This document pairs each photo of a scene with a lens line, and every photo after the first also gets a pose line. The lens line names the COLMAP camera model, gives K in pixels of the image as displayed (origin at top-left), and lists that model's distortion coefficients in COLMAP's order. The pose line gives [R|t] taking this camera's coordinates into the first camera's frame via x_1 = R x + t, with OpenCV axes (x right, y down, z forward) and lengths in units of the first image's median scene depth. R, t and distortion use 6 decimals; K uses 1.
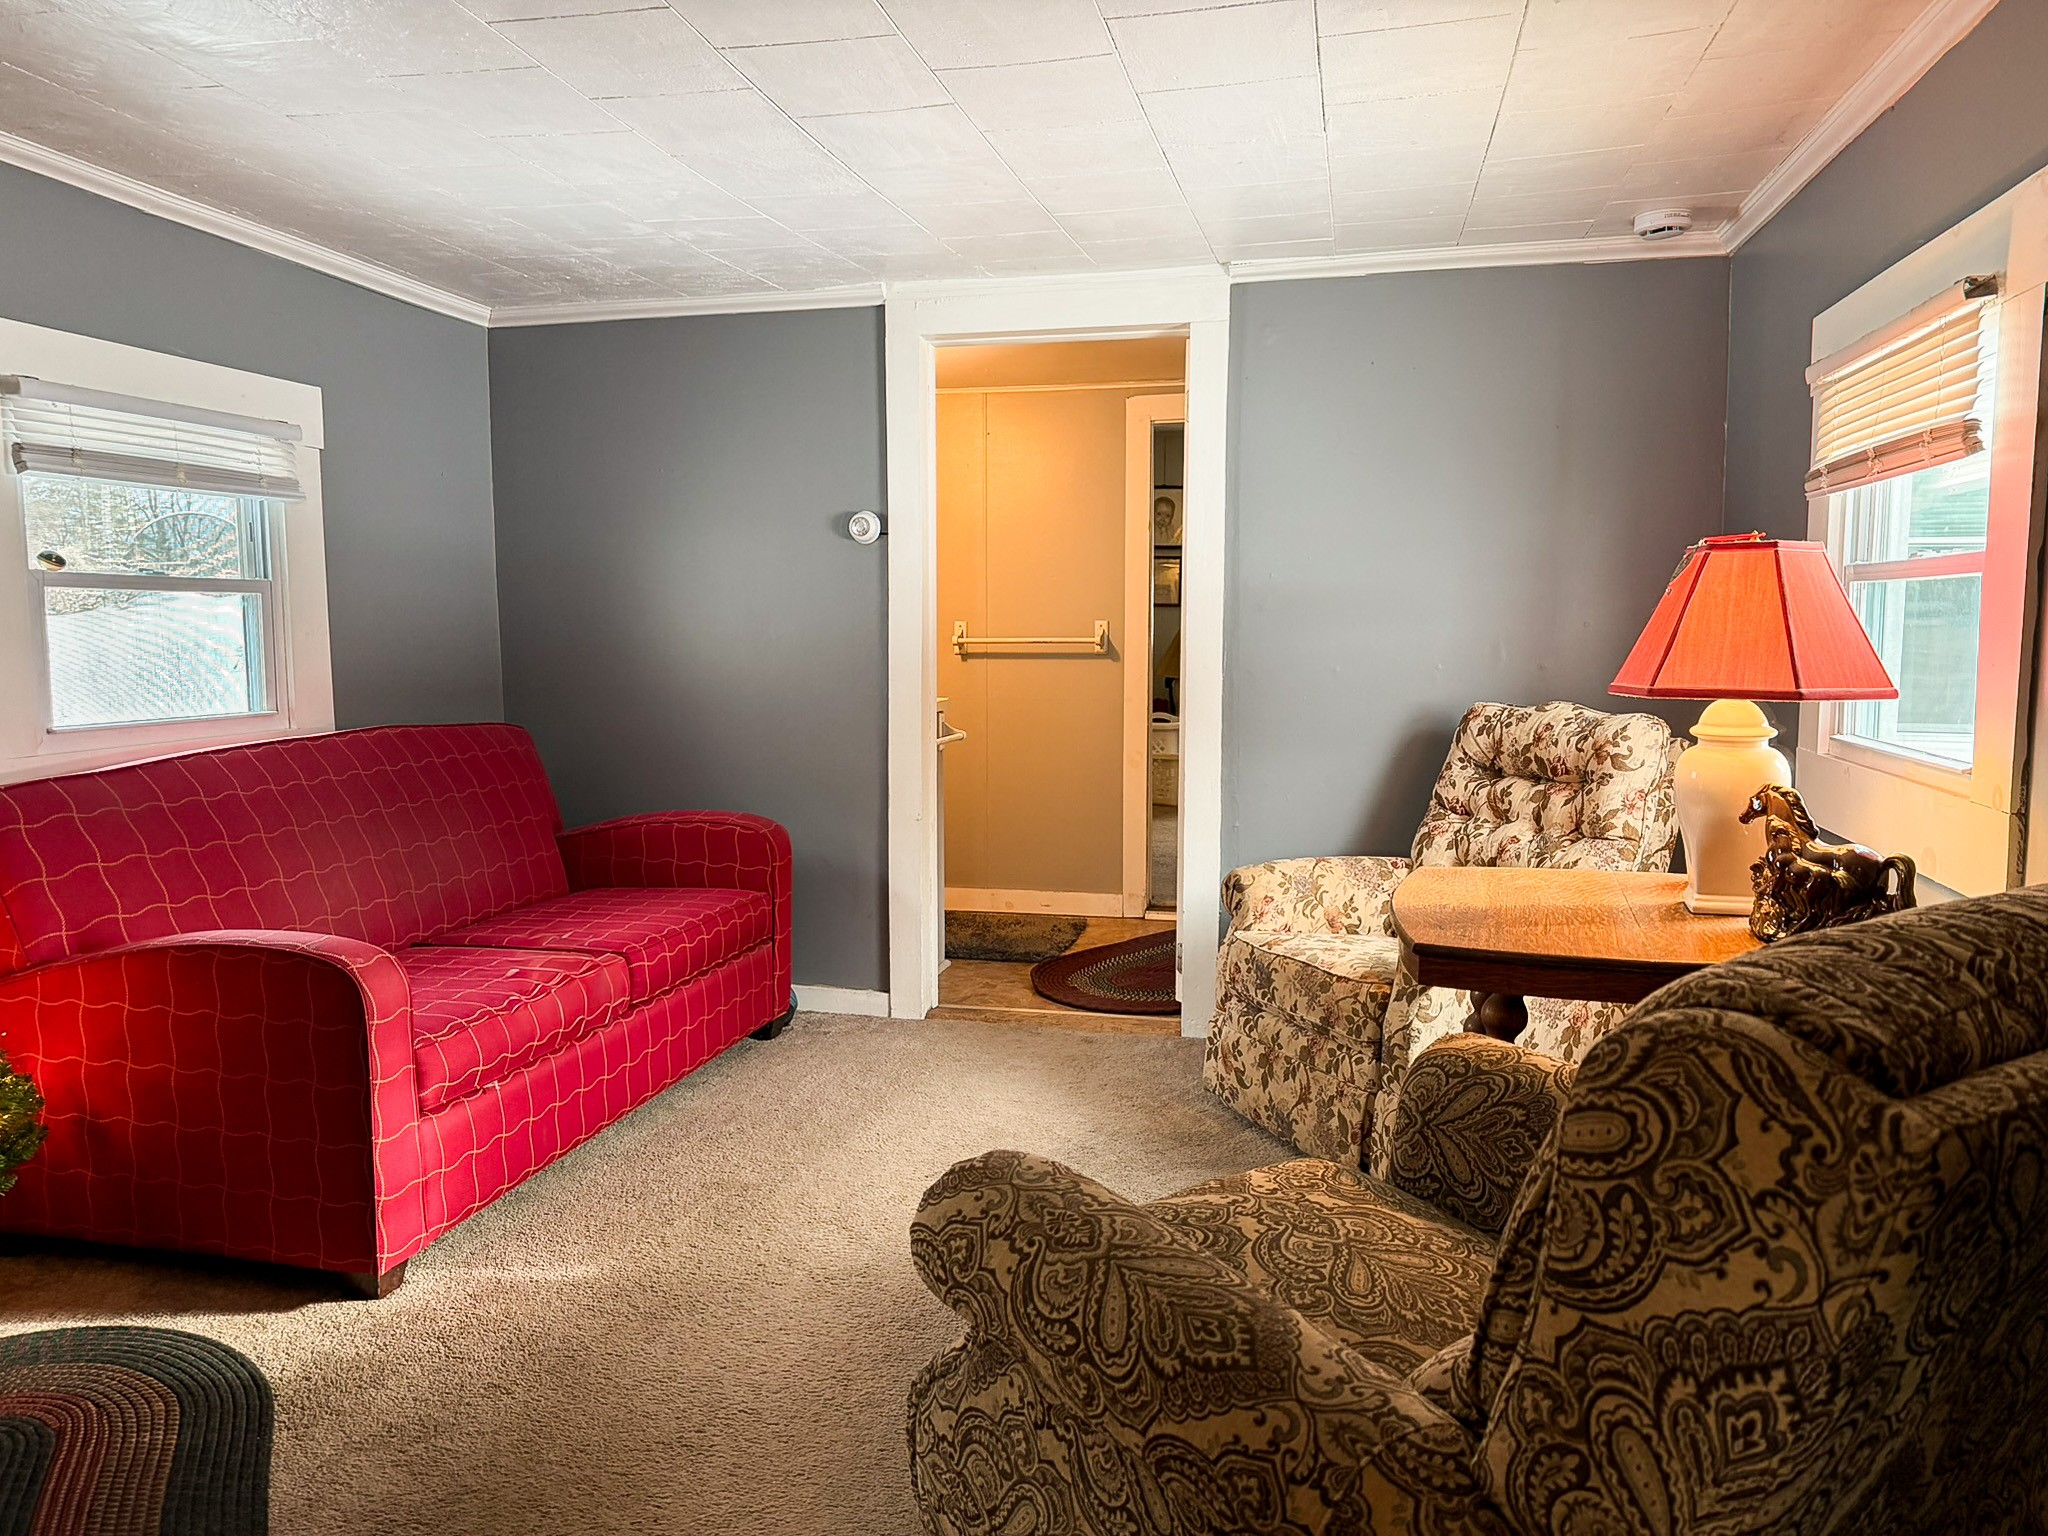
lens RADIAL K [[1454.3, 0, 1025.1], [0, 1454.3, 767.6], [0, 0, 1]] dist [-0.001503, -0.005150]
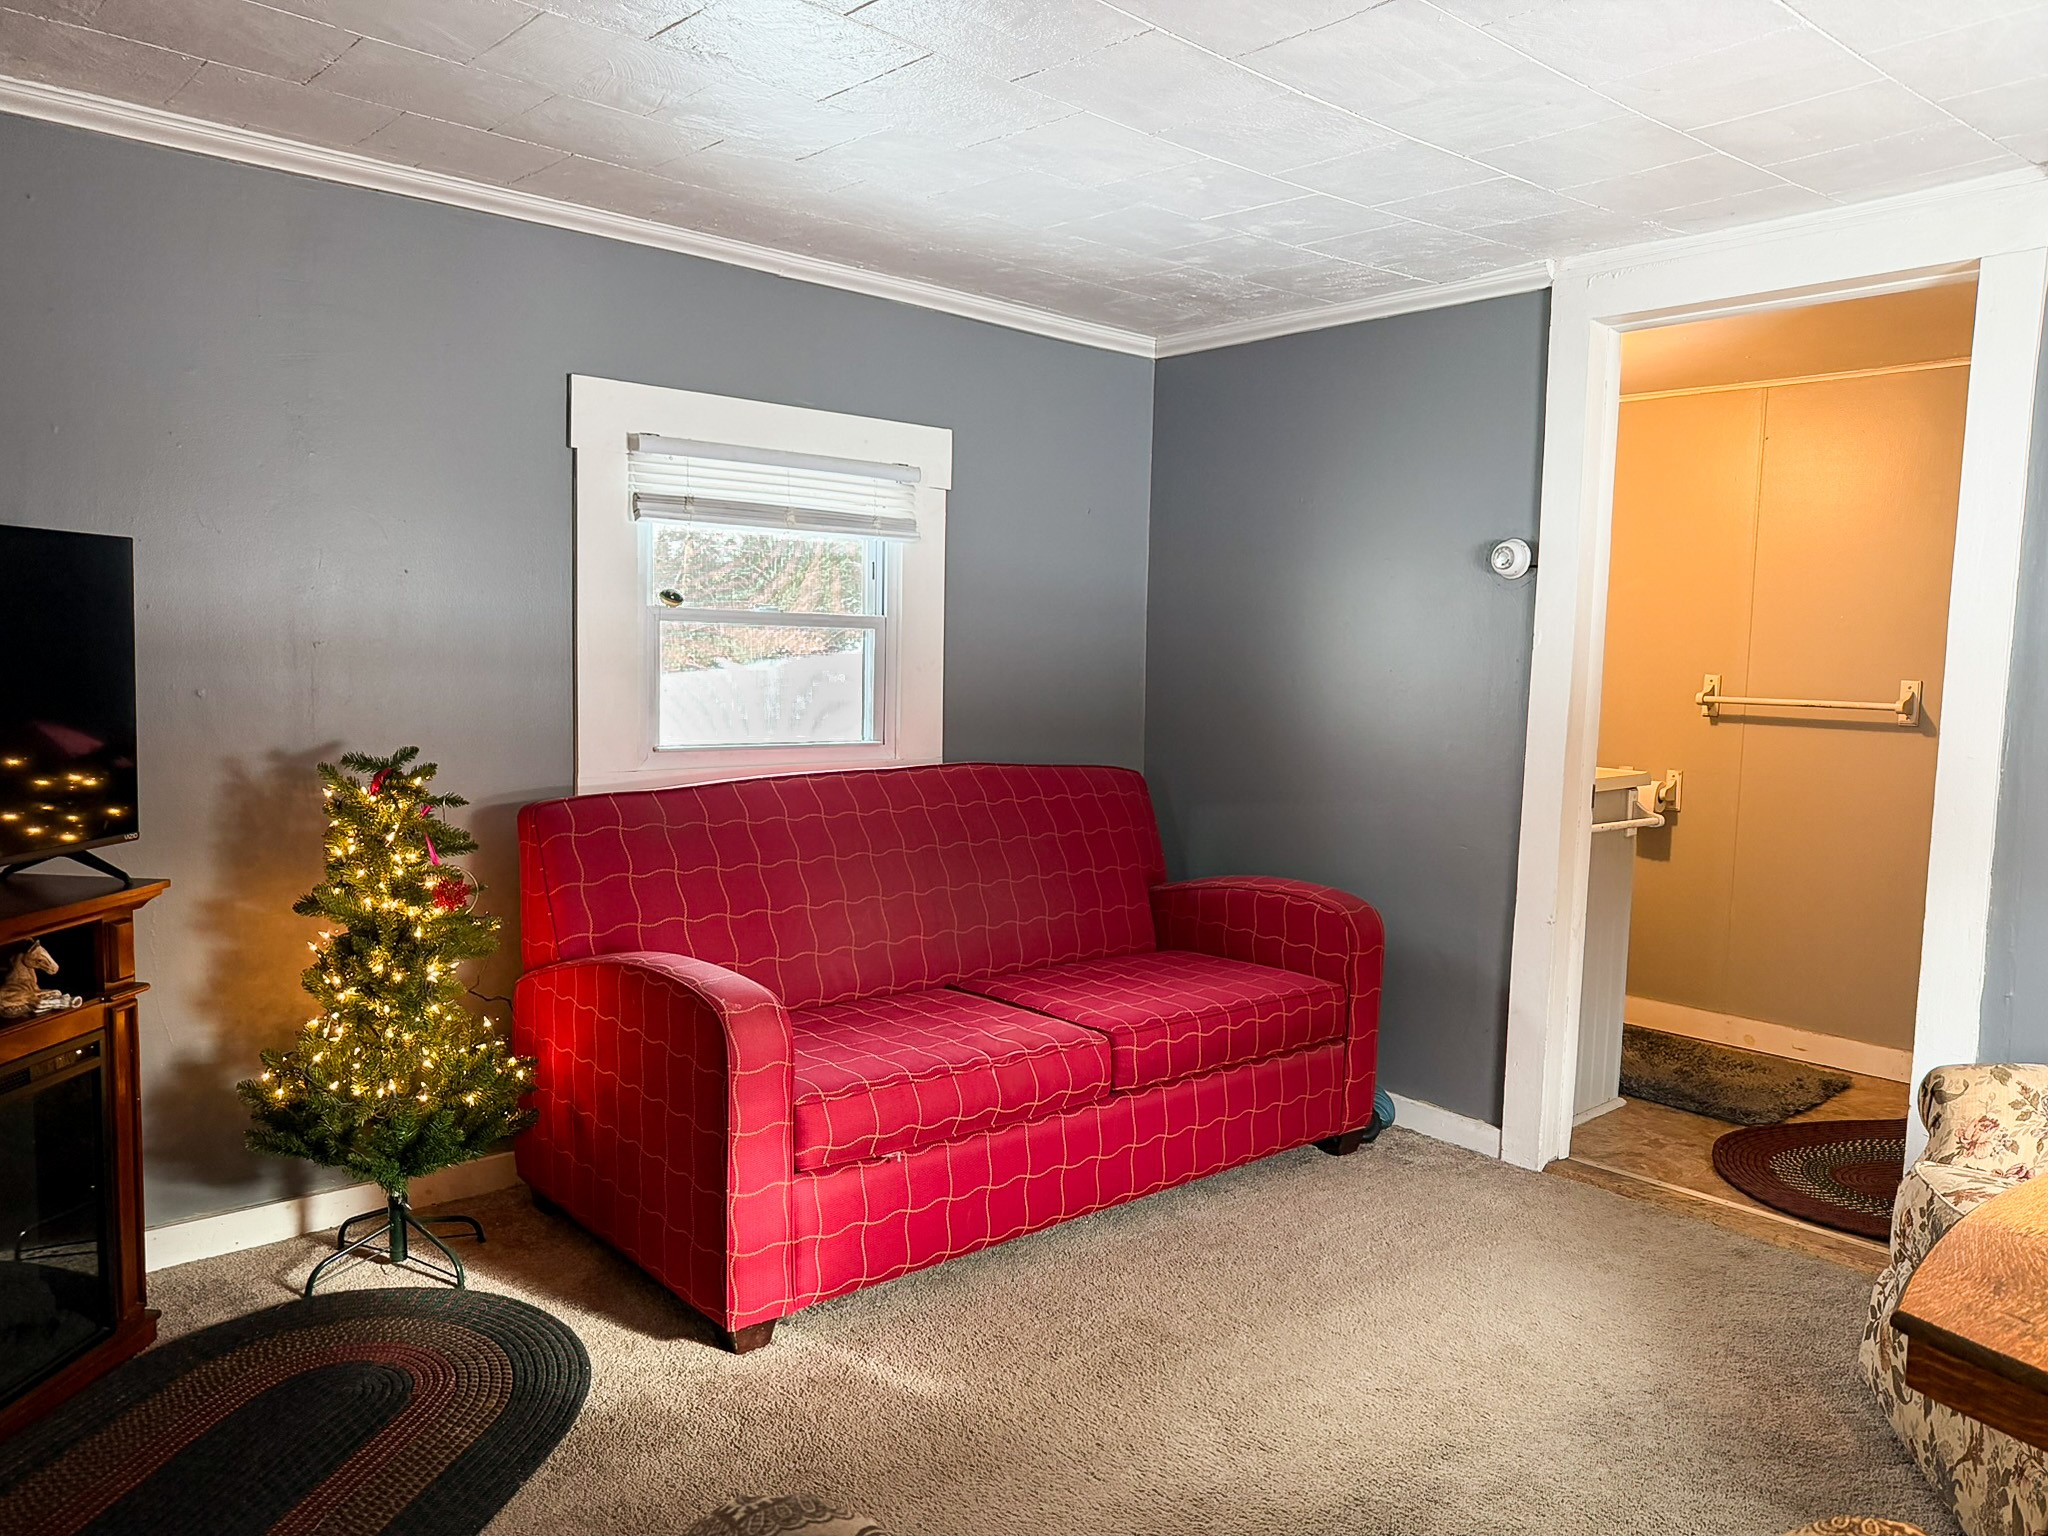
lens RADIAL K [[1454.3, 0, 1024.8], [0, 1454.3, 771.9], [0, 0, 1]] dist [-0.001503, -0.005150]
pose [[0.813581, 0.073196, -0.576827, 0.180036], [-0.084632, 0.996387, 0.007066, -0.034240], [0.575260, 0.043069, 0.816836, 0.213728]]
